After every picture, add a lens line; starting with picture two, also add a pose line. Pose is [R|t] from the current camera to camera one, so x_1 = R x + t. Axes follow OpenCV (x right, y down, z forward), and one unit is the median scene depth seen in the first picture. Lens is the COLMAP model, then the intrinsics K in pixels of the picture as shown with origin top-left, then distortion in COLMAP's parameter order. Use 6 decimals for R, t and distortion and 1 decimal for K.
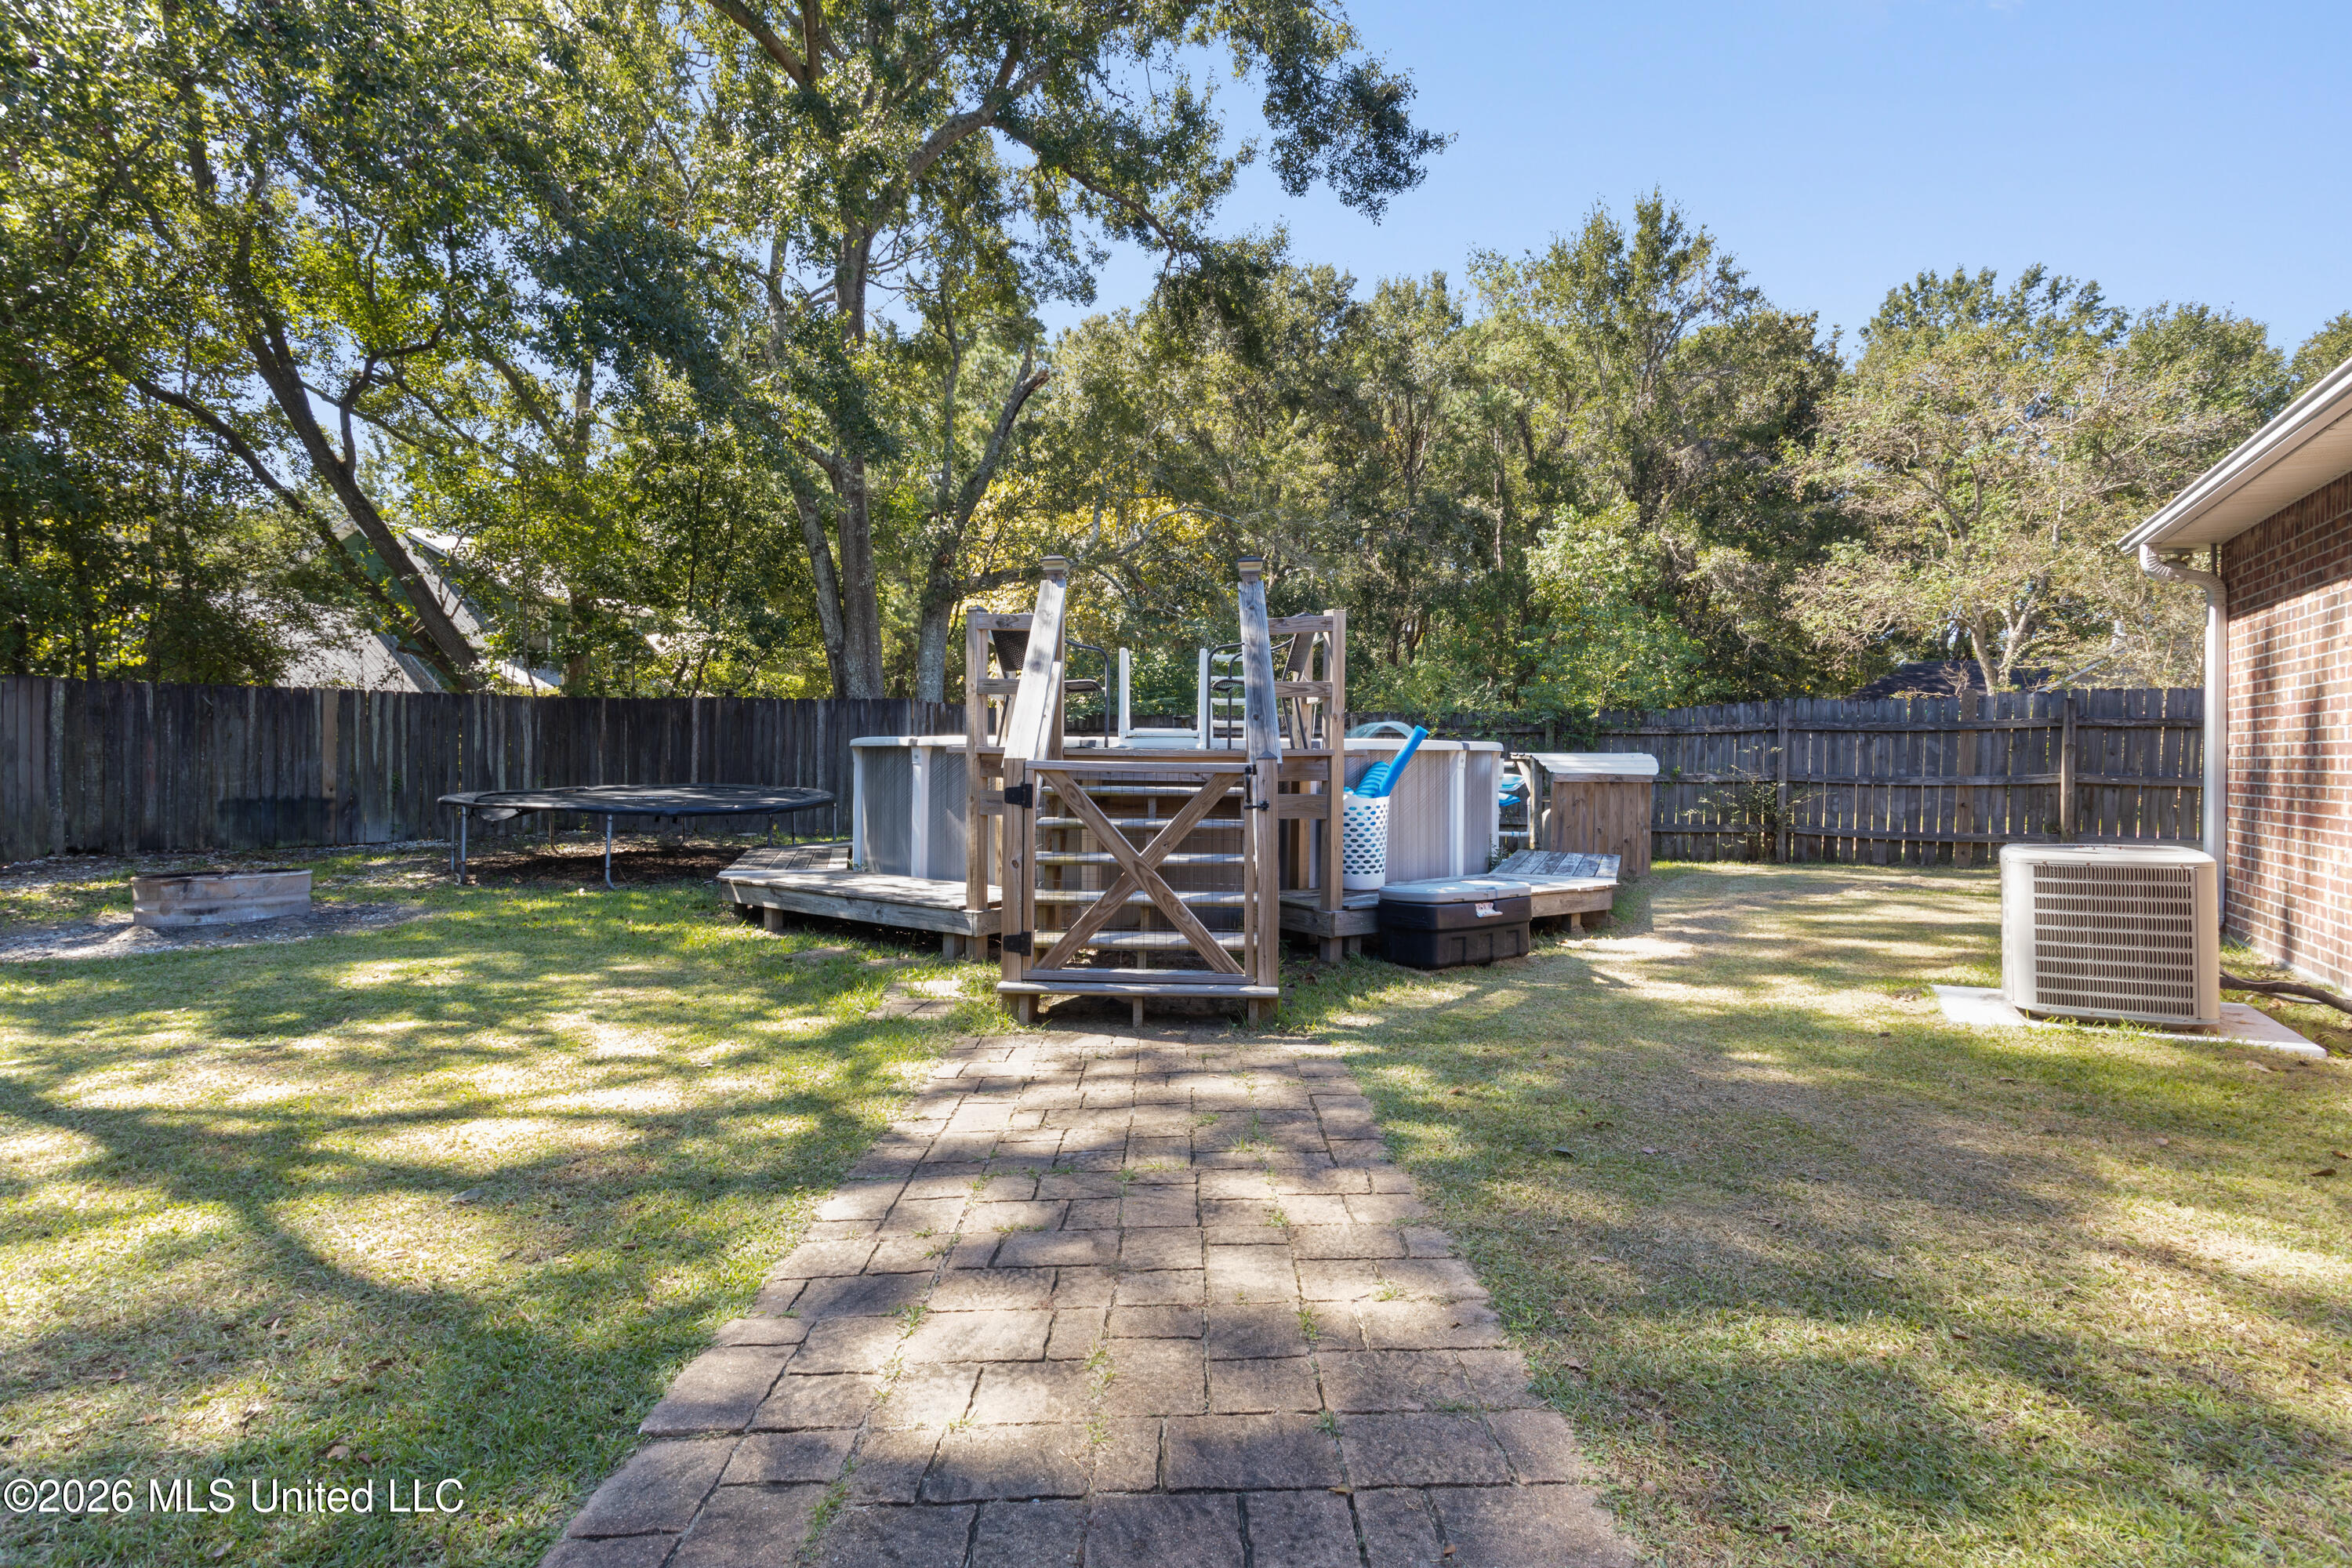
lens RADIAL K [[1113.6, 0, 1157.1], [0, 1113.6, 767.4], [0, 0, 1]] dist [0.000634, 0.001168]
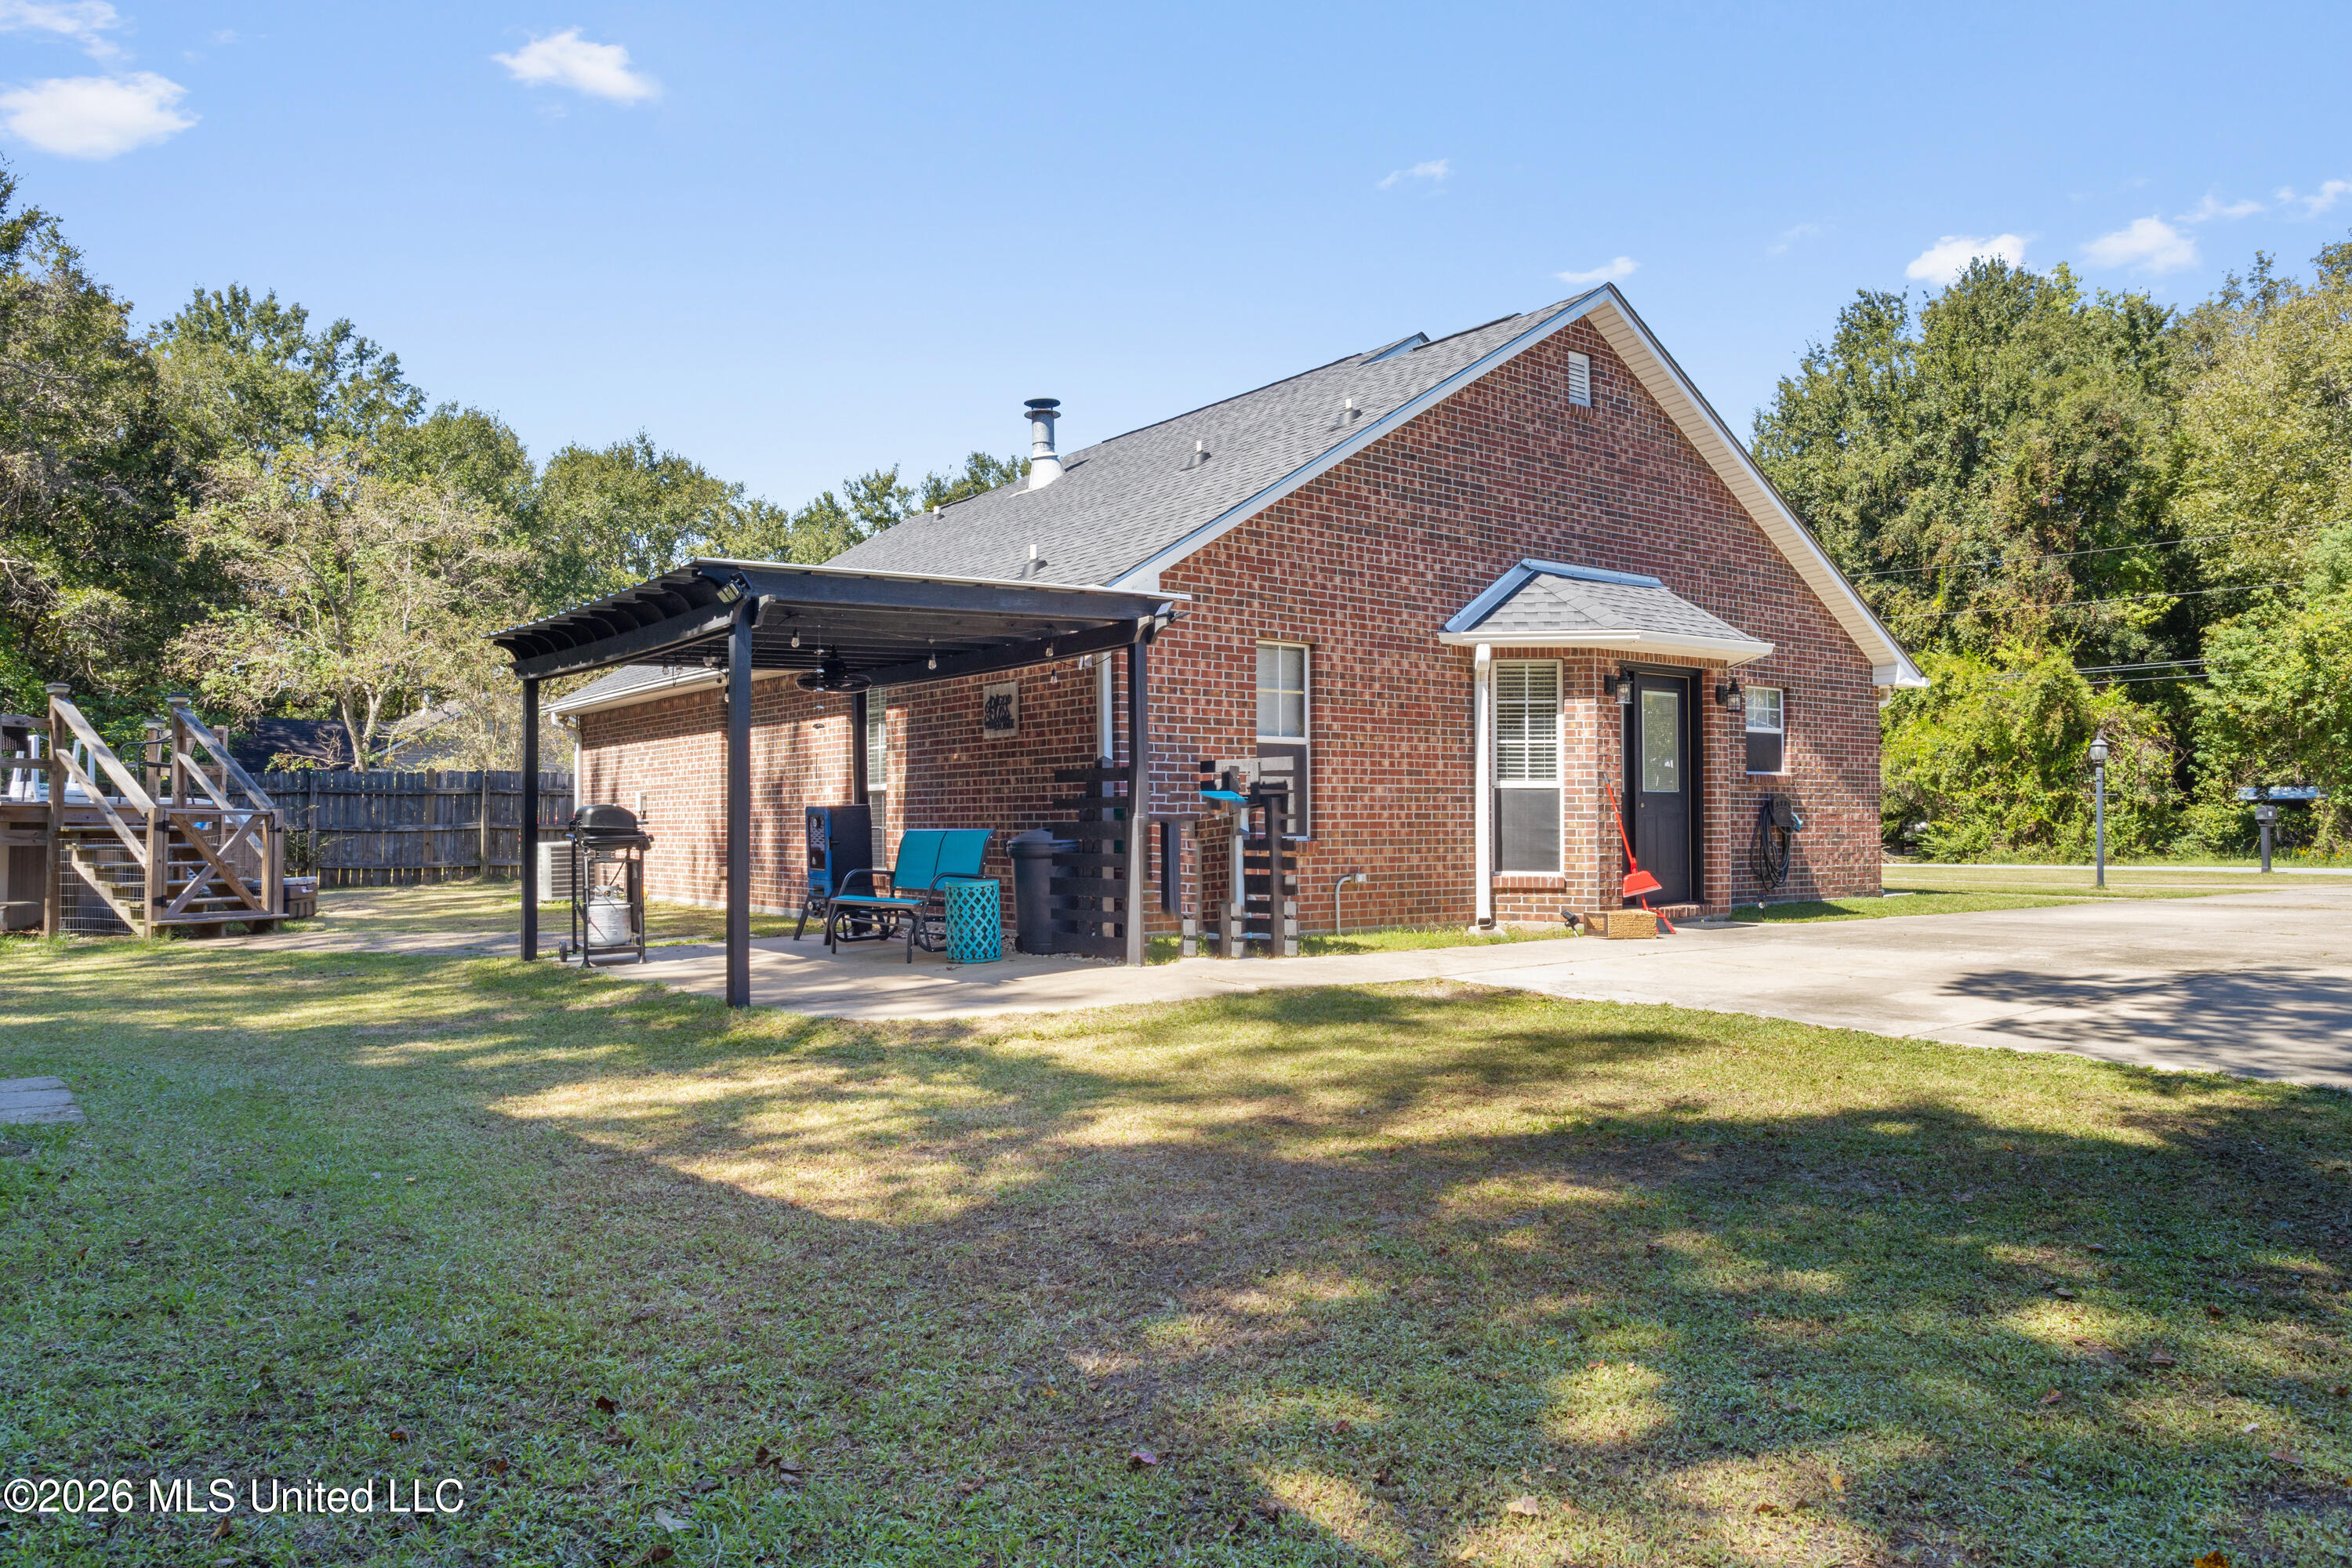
lens RADIAL K [[1500.9, 0, 1176.0], [0, 1500.9, 784.0], [0, 0, 1]] dist [-0.002182, -0.002197]
pose [[0.354594, 0.019301, 0.934821, -0.389002], [0.010902, 0.999634, -0.024775, 0.006729], [-0.934957, 0.018976, 0.354254, -0.321100]]
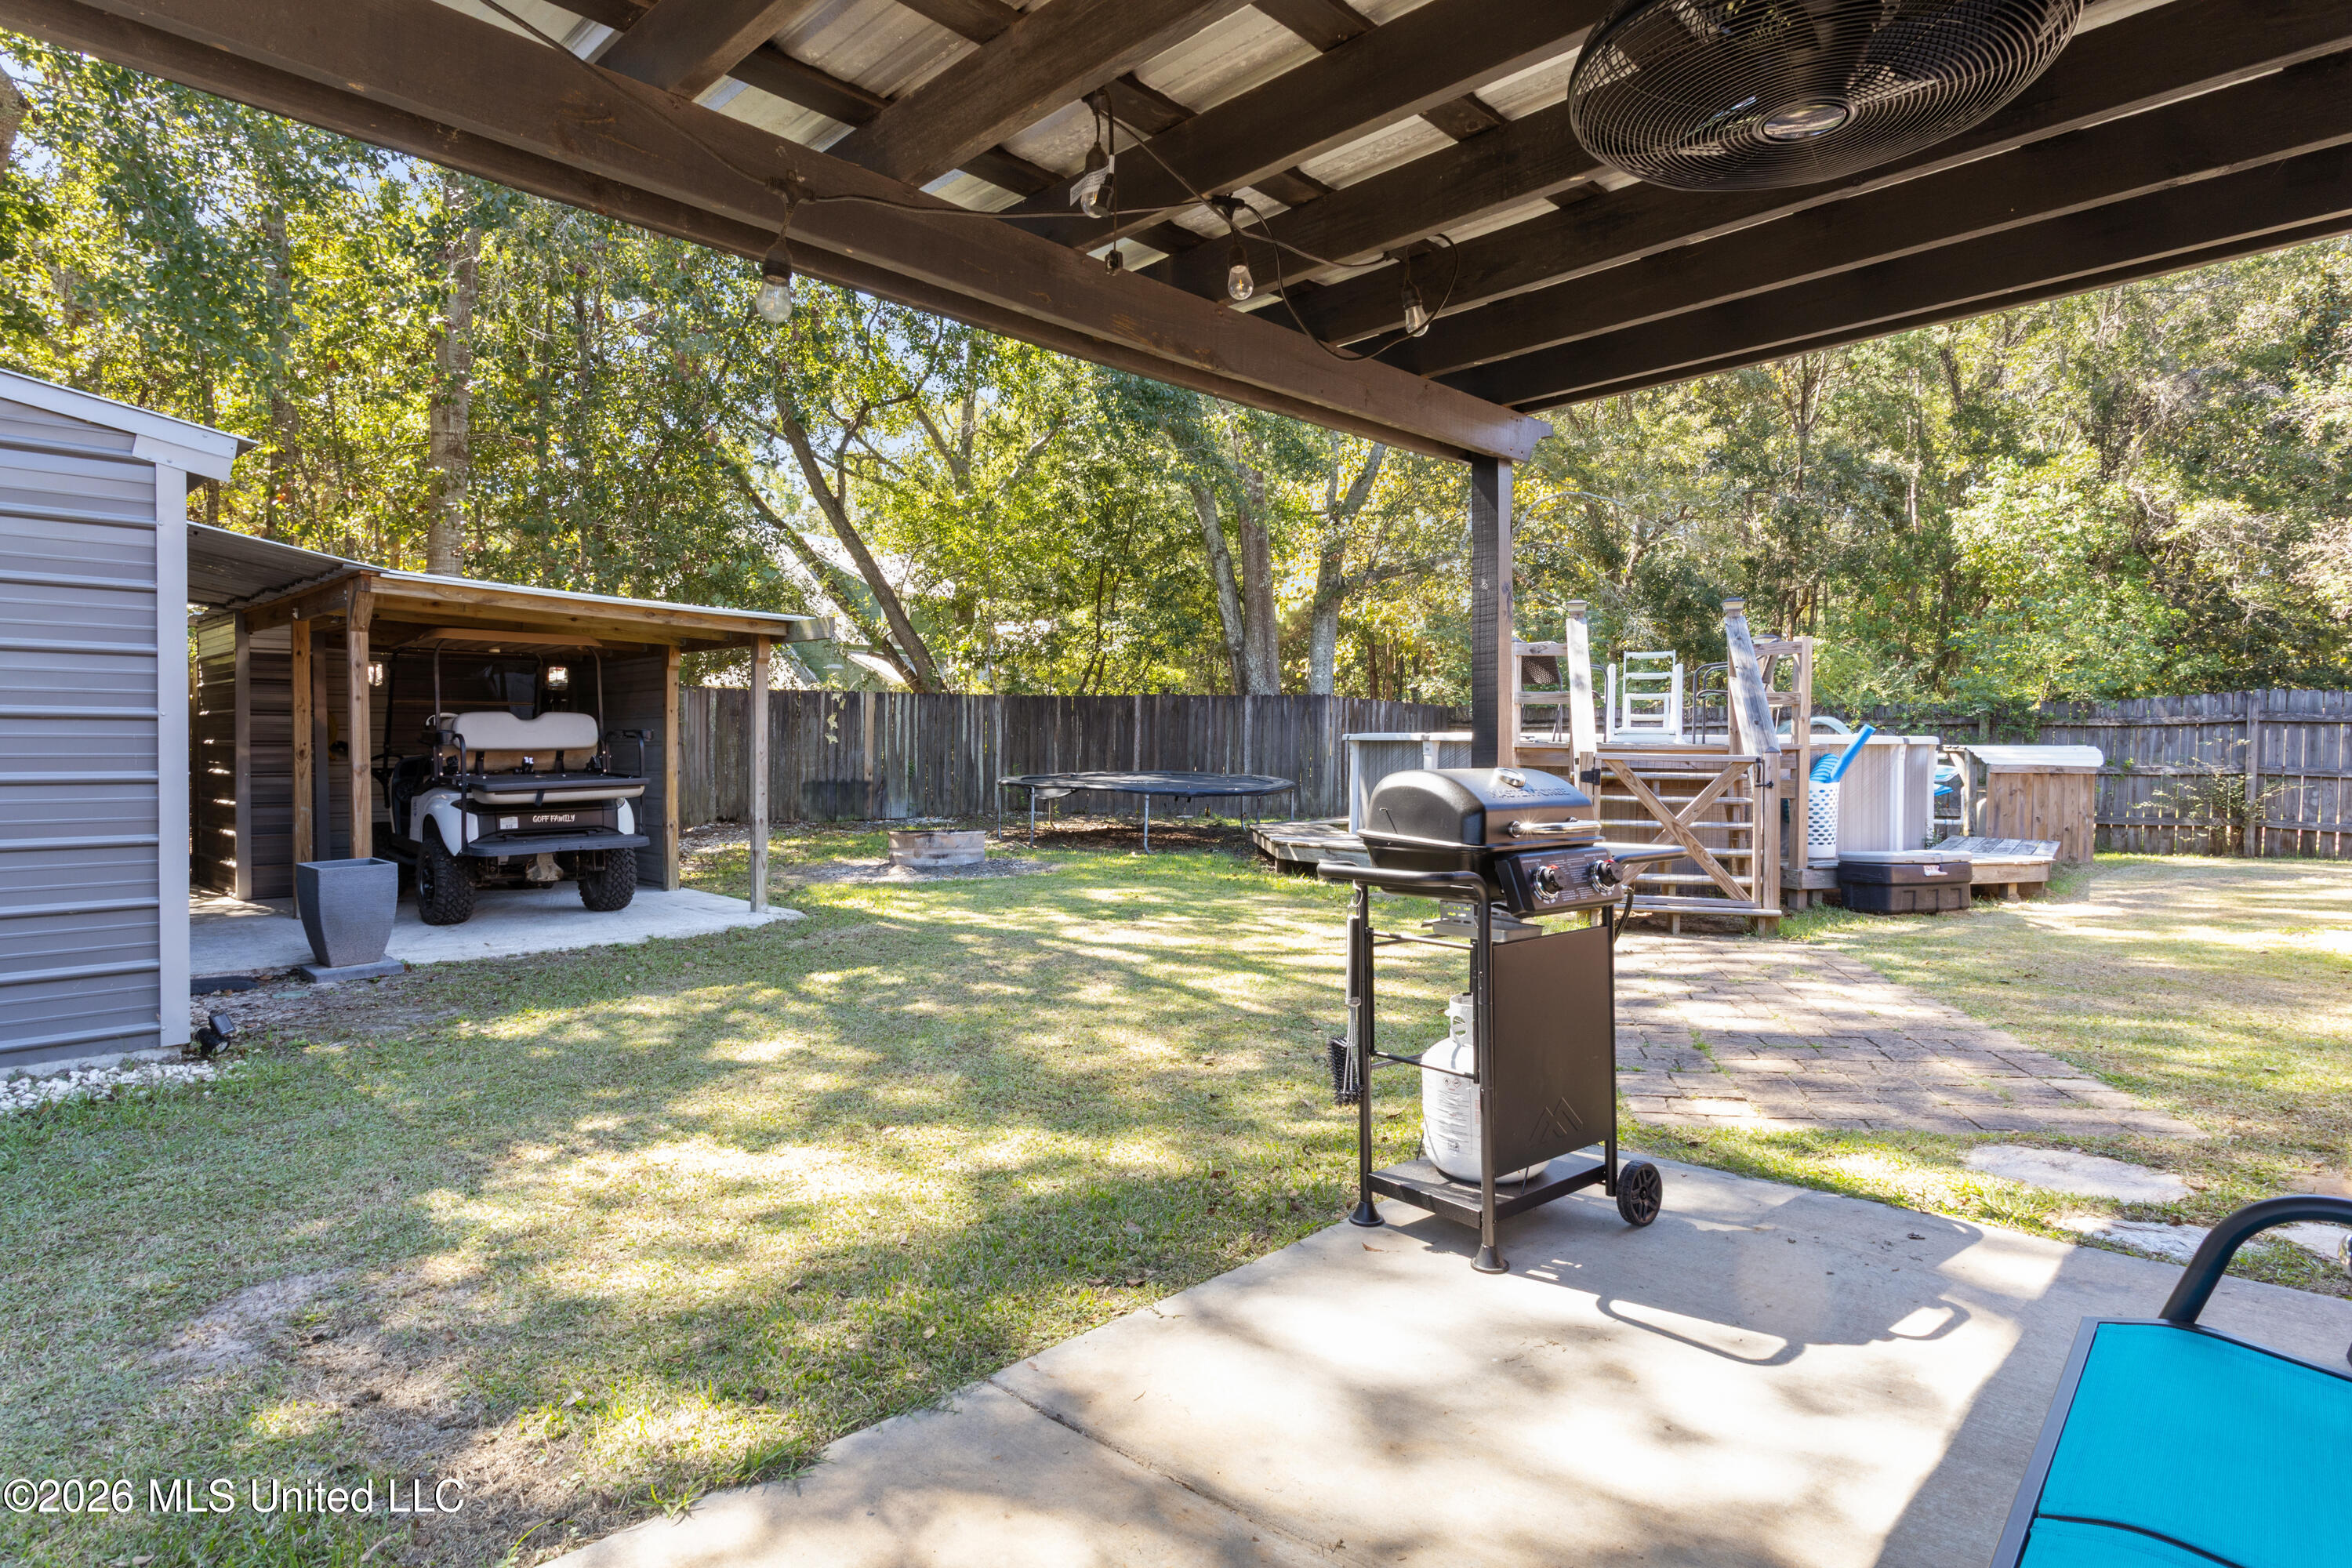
lens RADIAL K [[1276.7, 0, 1158.5], [0, 1276.7, 764.3], [0, 0, 1]] dist [0.006371, -0.000642]
pose [[0.973790, 0.003782, -0.227417, -0.056941], [-0.002663, 0.999983, 0.005227, 0.000293], [0.227432, -0.004484, 0.973784, -0.151943]]
